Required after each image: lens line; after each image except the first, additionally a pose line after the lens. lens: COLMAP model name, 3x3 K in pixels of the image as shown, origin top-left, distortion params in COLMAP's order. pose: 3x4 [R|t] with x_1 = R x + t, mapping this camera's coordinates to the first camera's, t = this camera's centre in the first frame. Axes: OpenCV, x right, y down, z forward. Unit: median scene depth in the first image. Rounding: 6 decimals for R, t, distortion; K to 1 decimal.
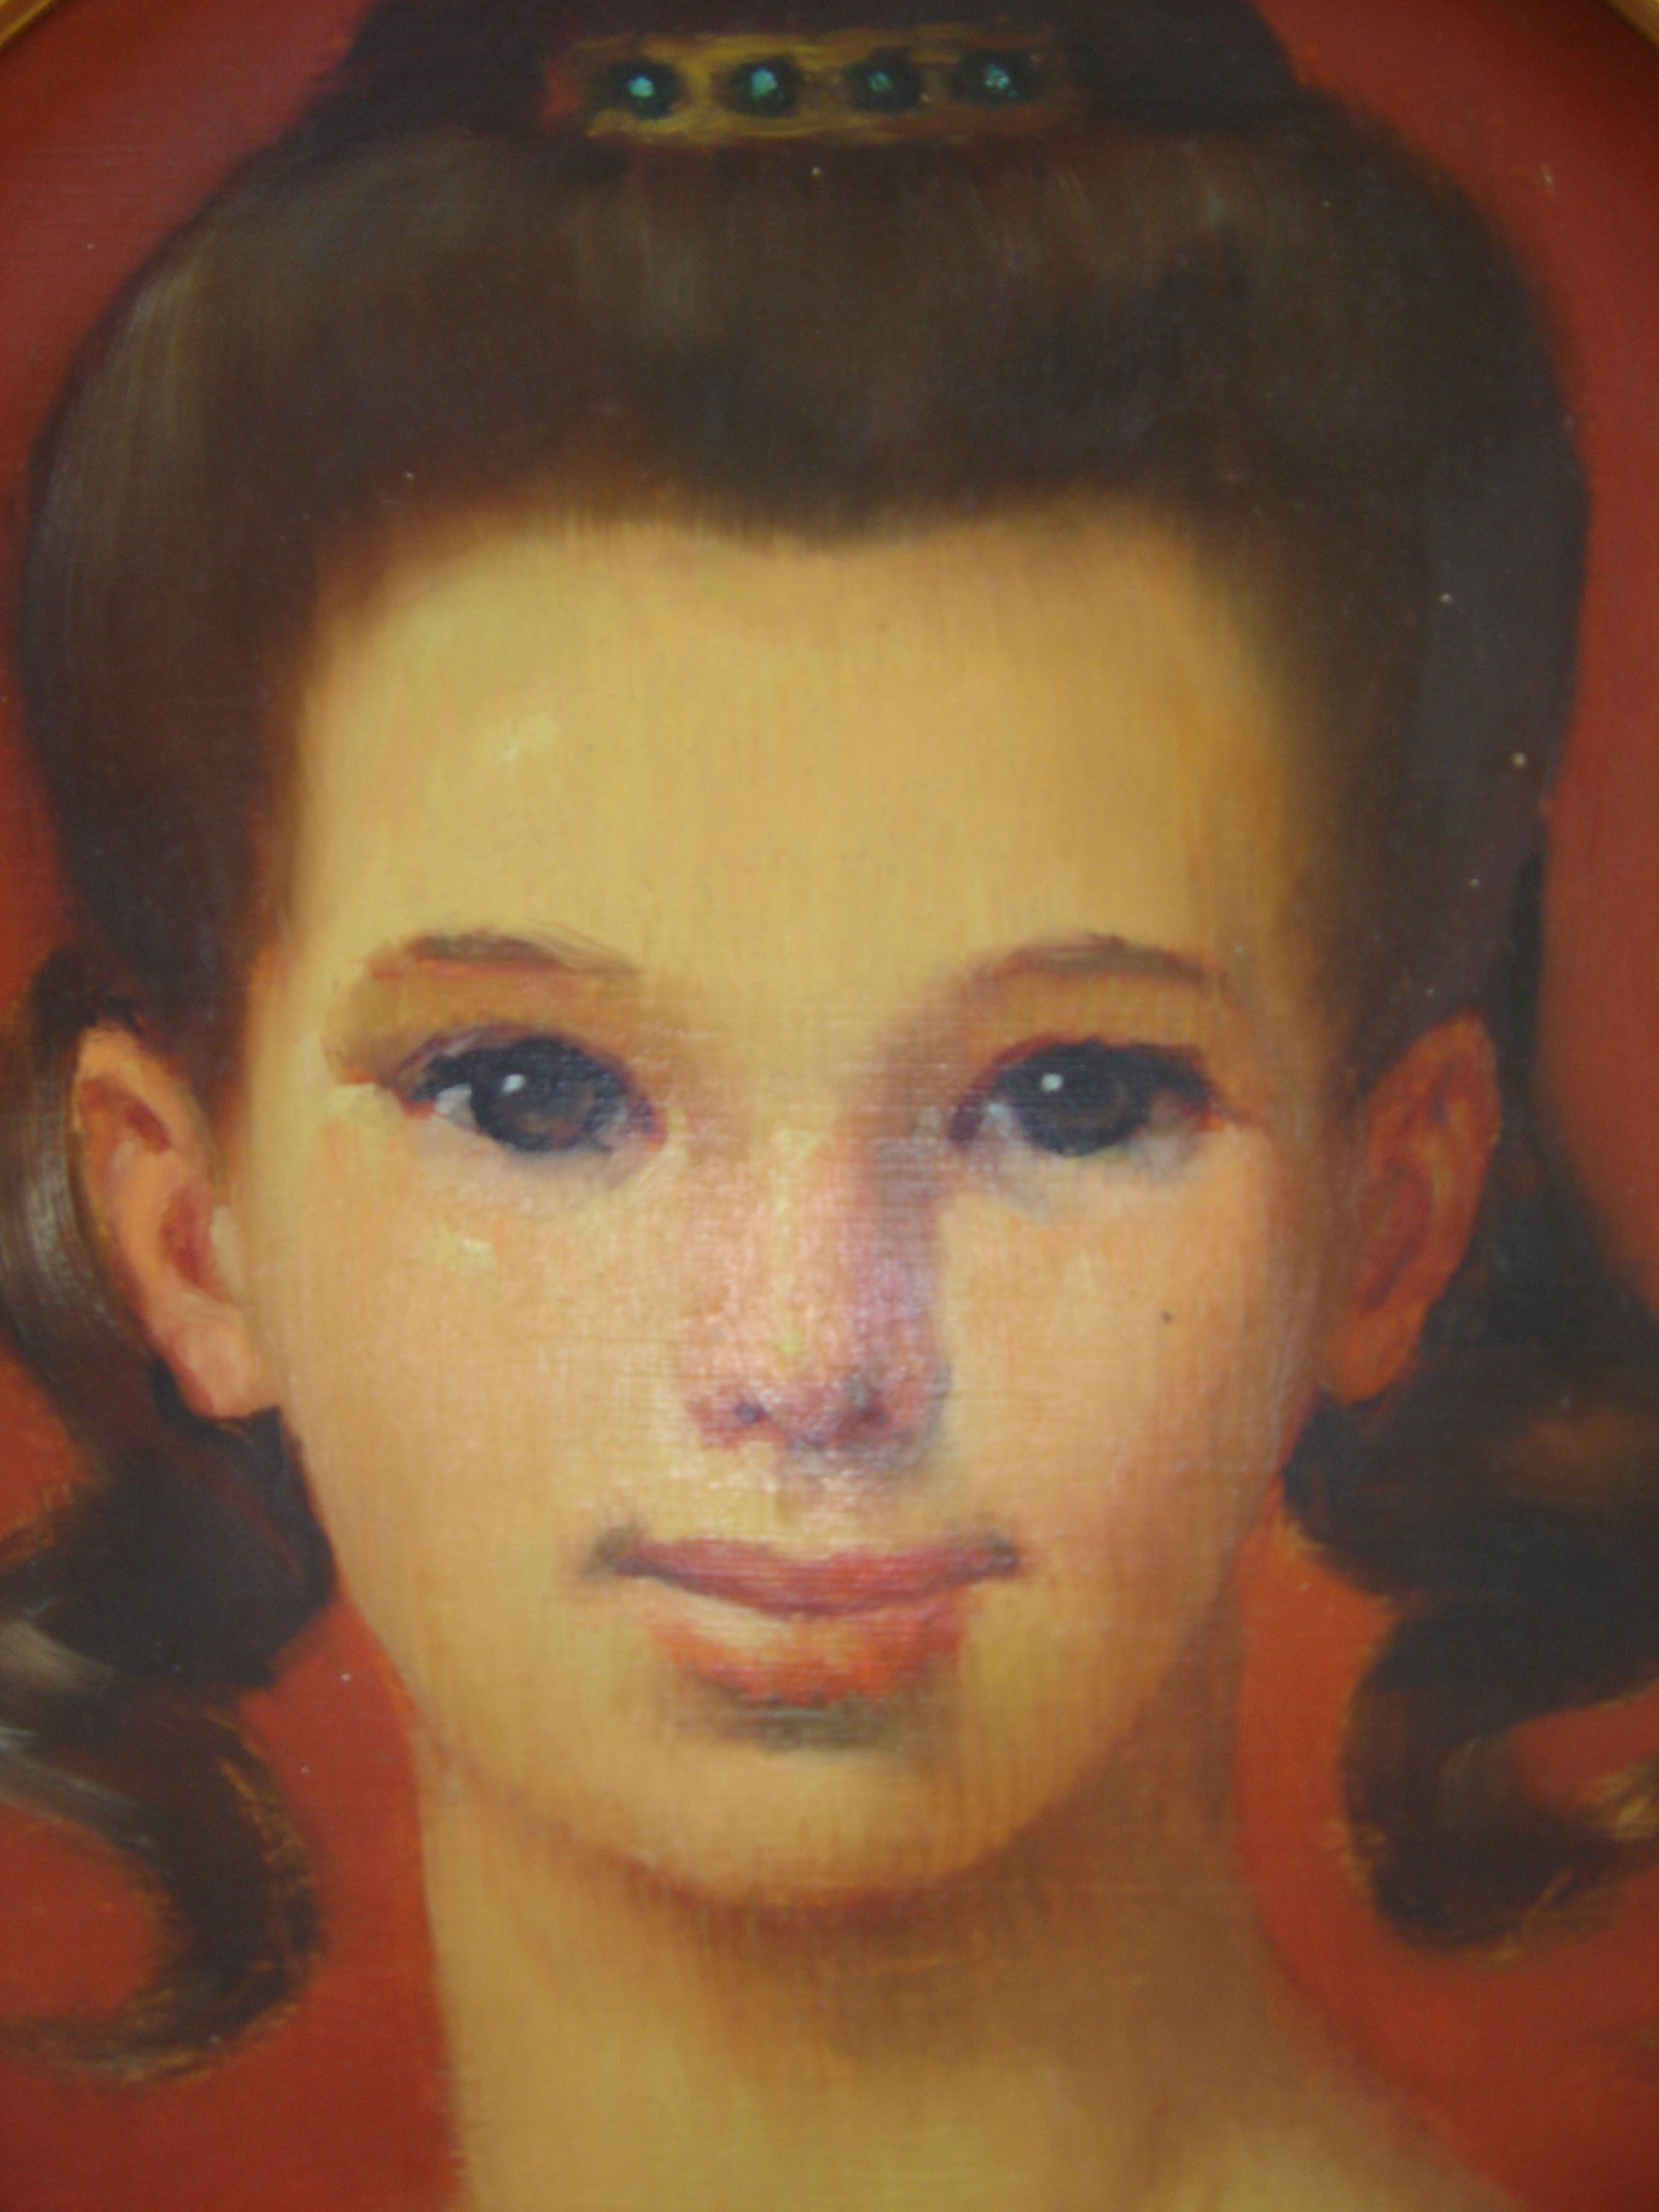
lens RADIAL K [[2442.2, 0, 818.3], [0, 2442.2, 1098.2], [0, 0, 1]] dist [-0.134415, 0.000000]
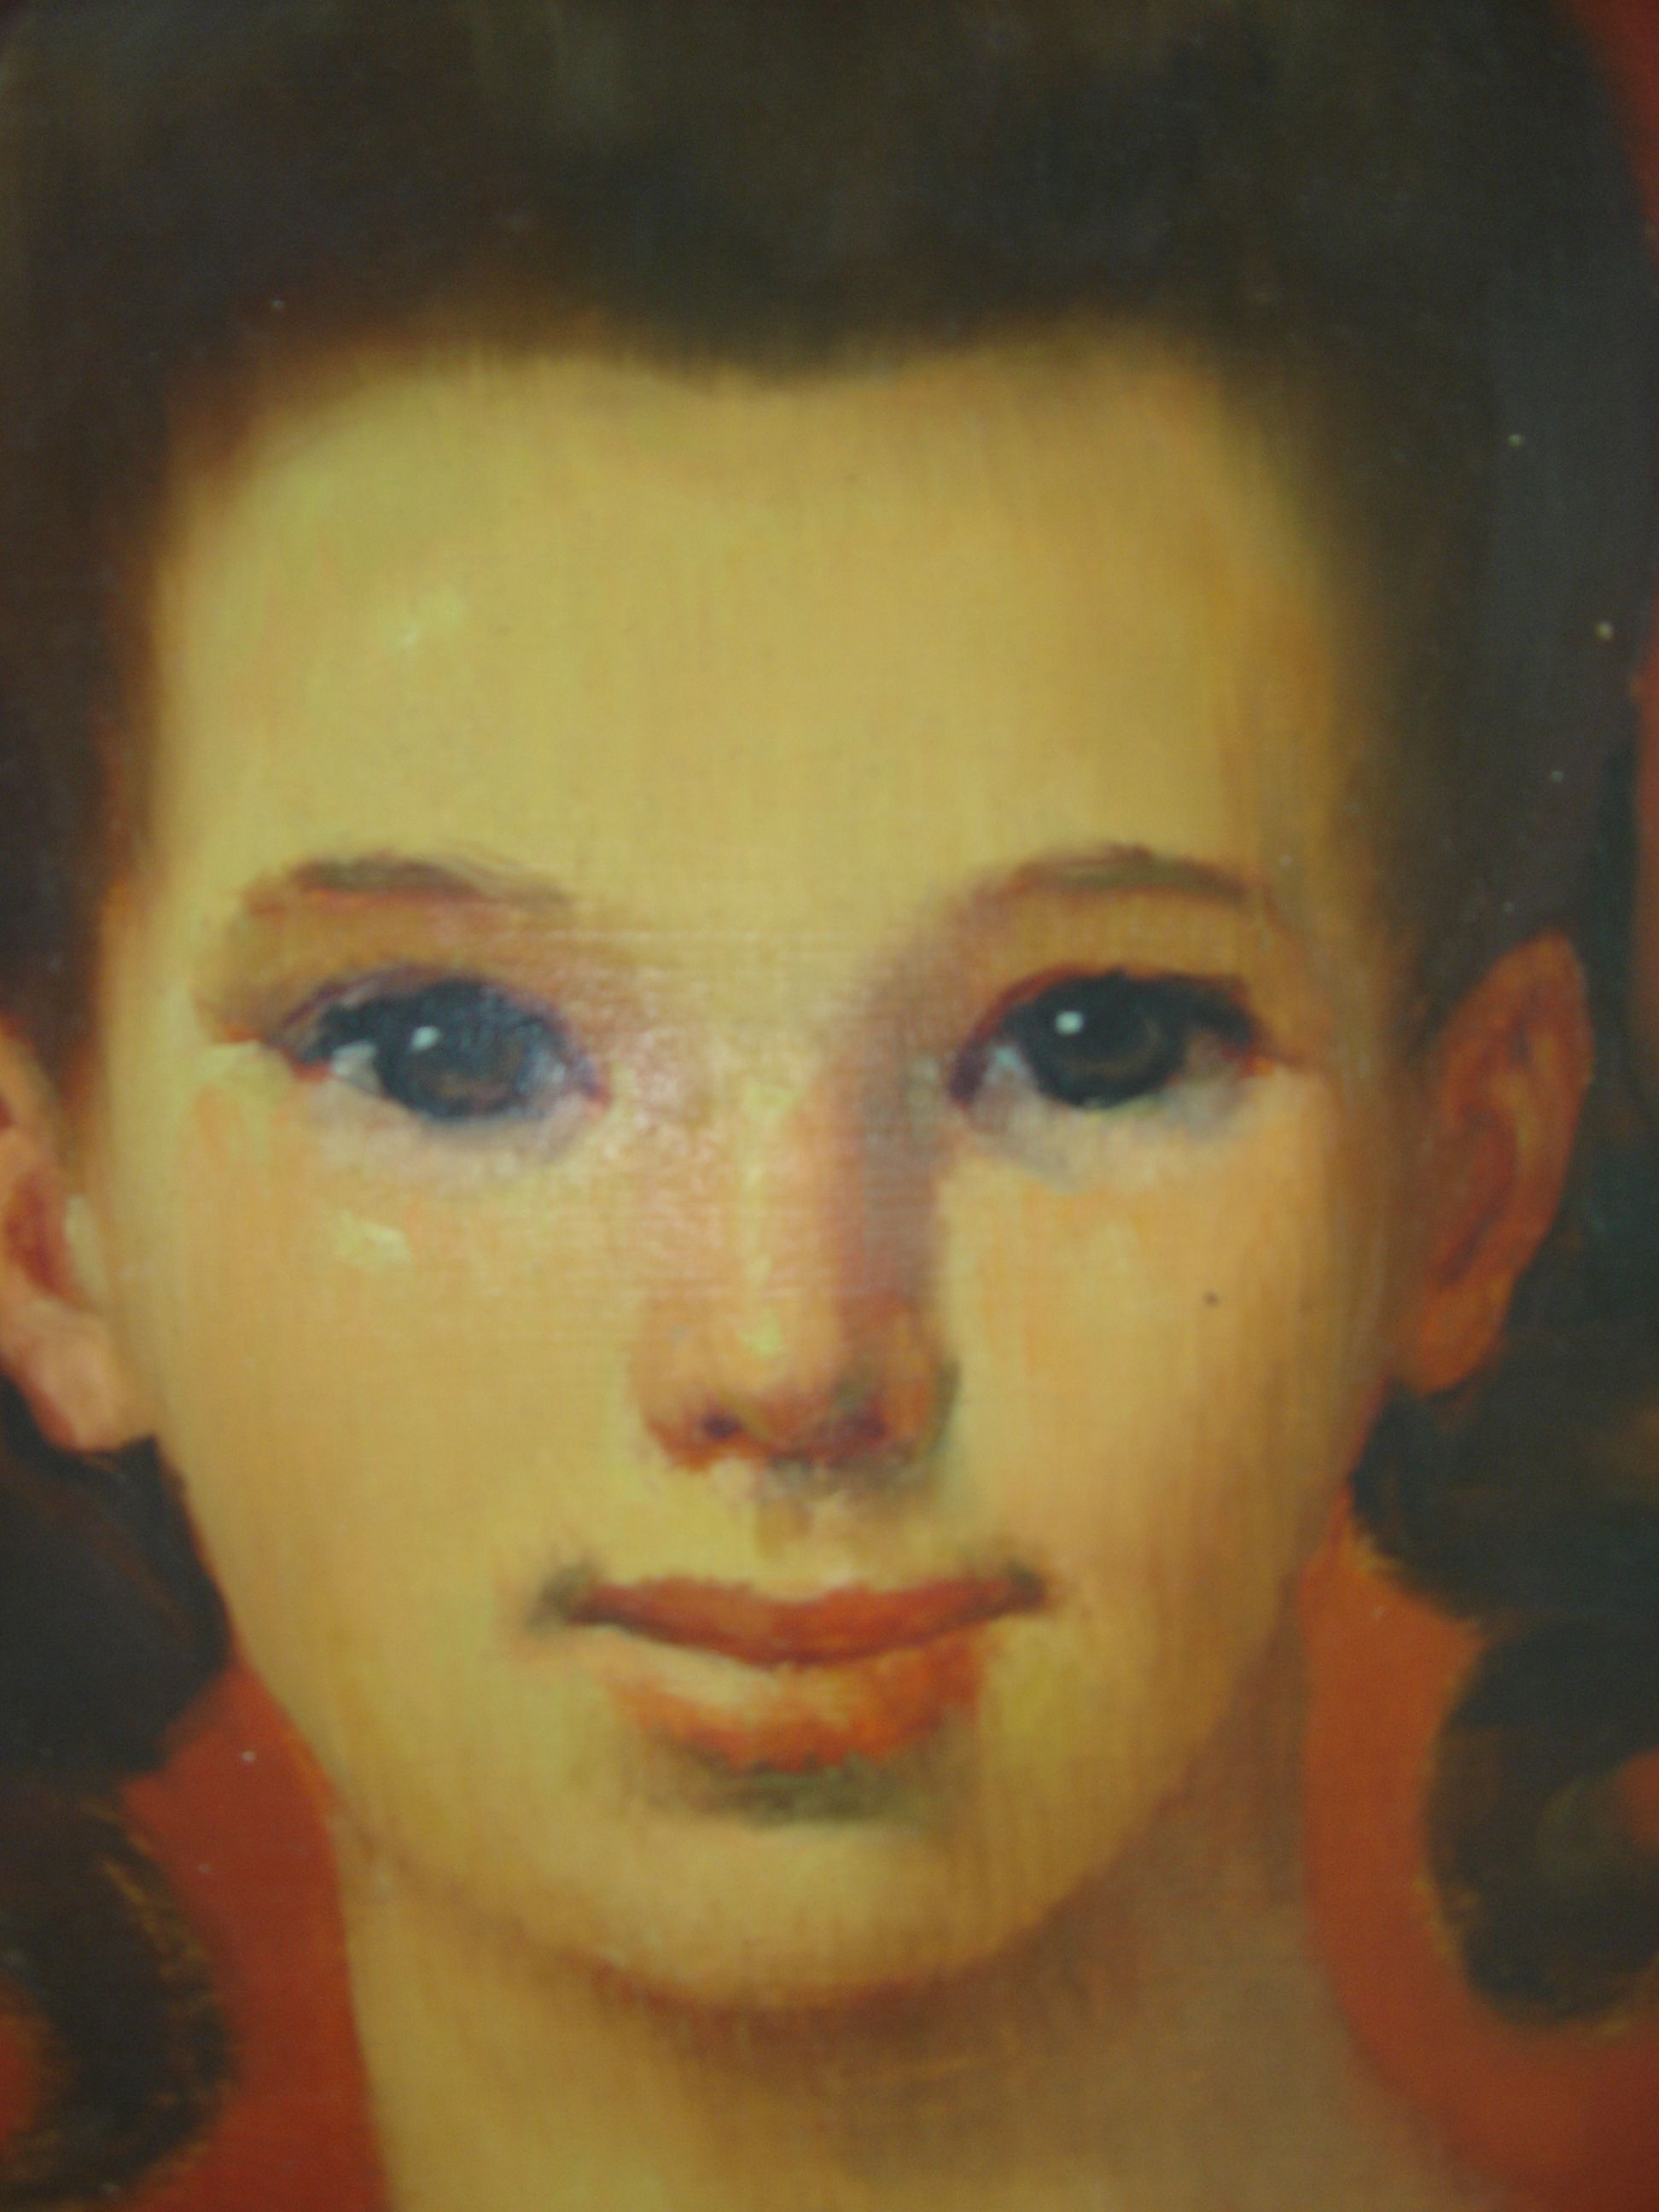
lens RADIAL K [[2442.2, 0, 825.9], [0, 2442.2, 1086.2], [0, 0, 1]] dist [-0.134415, 0.000000]
pose [[0.998306, -0.024118, 0.052942, -0.032881], [0.021257, 0.998317, 0.053965, -0.031669], [-0.054155, -0.052748, 0.997138, 0.164151]]
